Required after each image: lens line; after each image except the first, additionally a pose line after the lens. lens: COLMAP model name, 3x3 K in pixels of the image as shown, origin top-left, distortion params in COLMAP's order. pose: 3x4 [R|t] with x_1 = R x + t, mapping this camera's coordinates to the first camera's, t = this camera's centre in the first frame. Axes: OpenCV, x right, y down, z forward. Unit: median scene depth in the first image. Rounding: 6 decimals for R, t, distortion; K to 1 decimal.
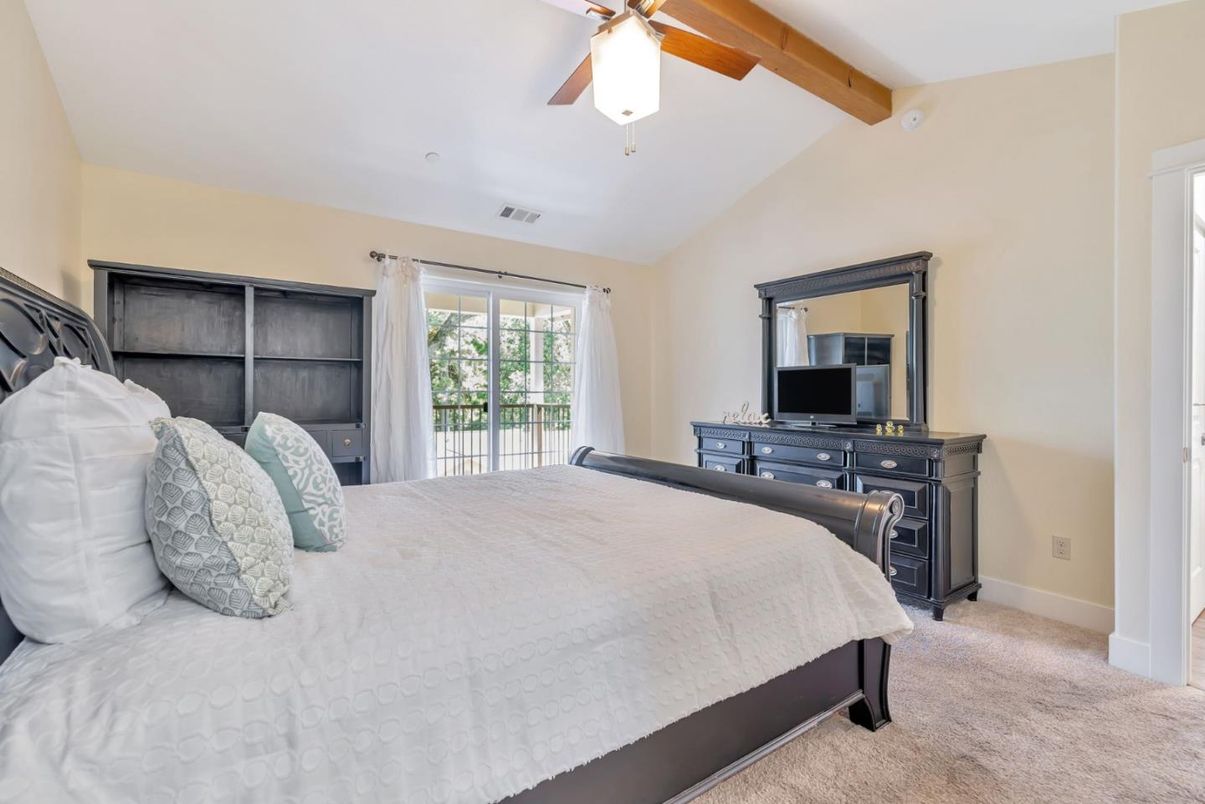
lens RADIAL K [[528.5, 0, 606.1], [0, 528.5, 403.7], [0, 0, 1]] dist [0.000220, -0.000076]
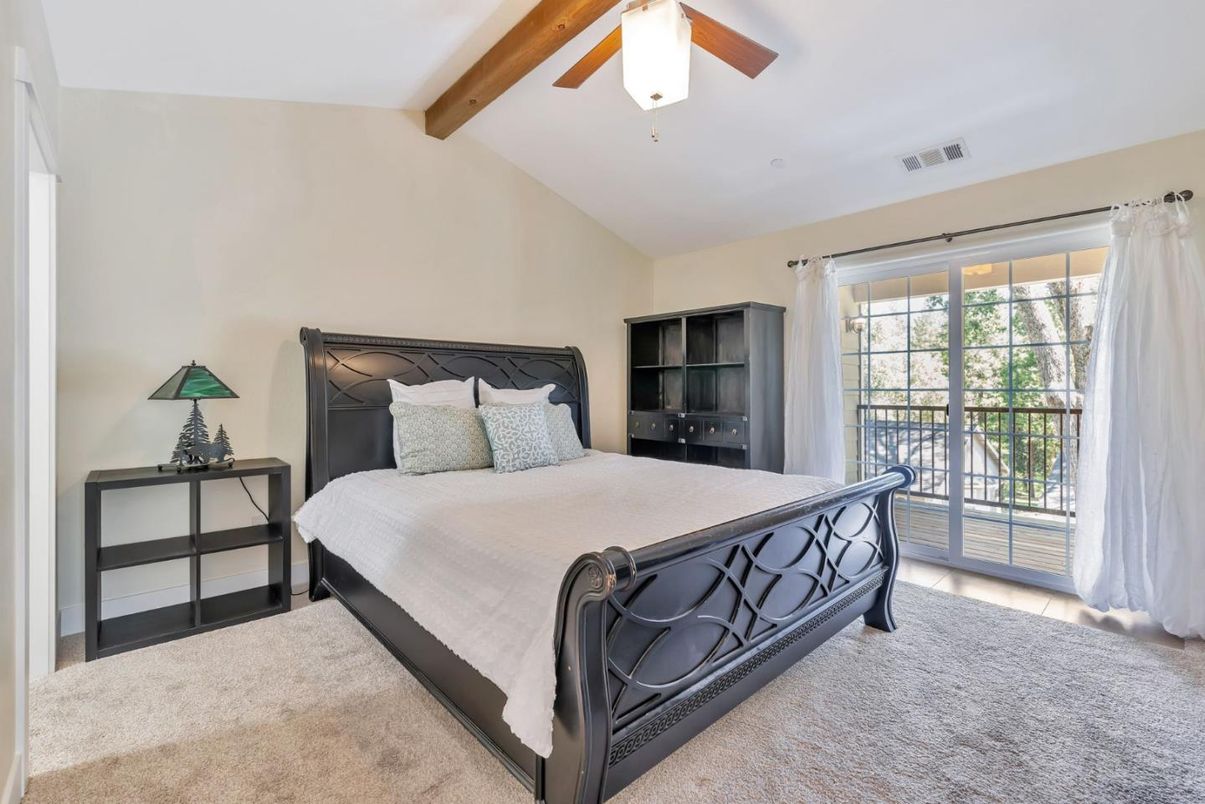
lens RADIAL K [[525.9, 0, 601.0], [0, 525.9, 392.0], [0, 0, 1]] dist [0.000347, -0.000288]
pose [[0.131381, 0.003326, -0.991326, 0.582963], [-0.020923, 0.999781, 0.000581, -0.009436], [0.991111, 0.020665, 0.131421, 0.469498]]
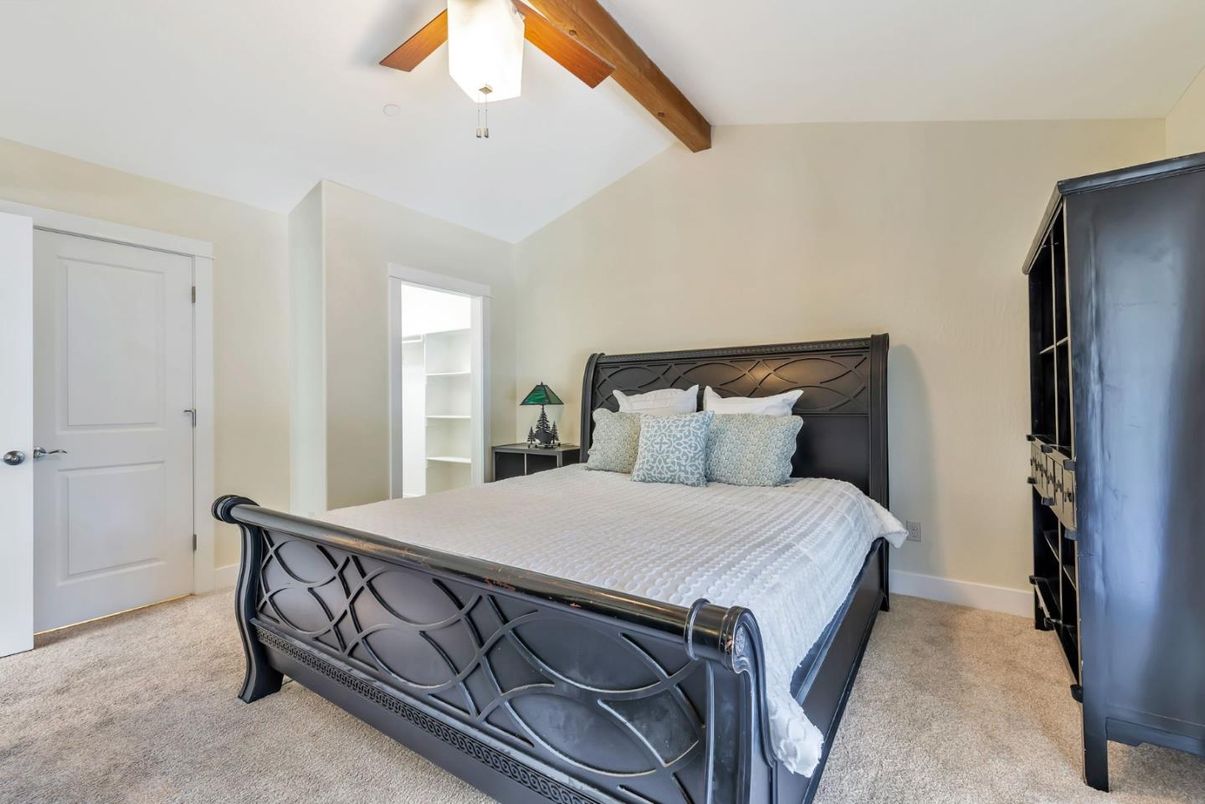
lens RADIAL K [[522.6, 0, 603.4], [0, 522.6, 395.3], [0, 0, 1]] dist [0.000538, -0.000016]
pose [[-0.934607, 0.002173, -0.355675, 0.116989], [-0.002263, 0.999925, 0.012055, -0.023403], [0.355675, 0.012072, -0.934532, 1.134868]]
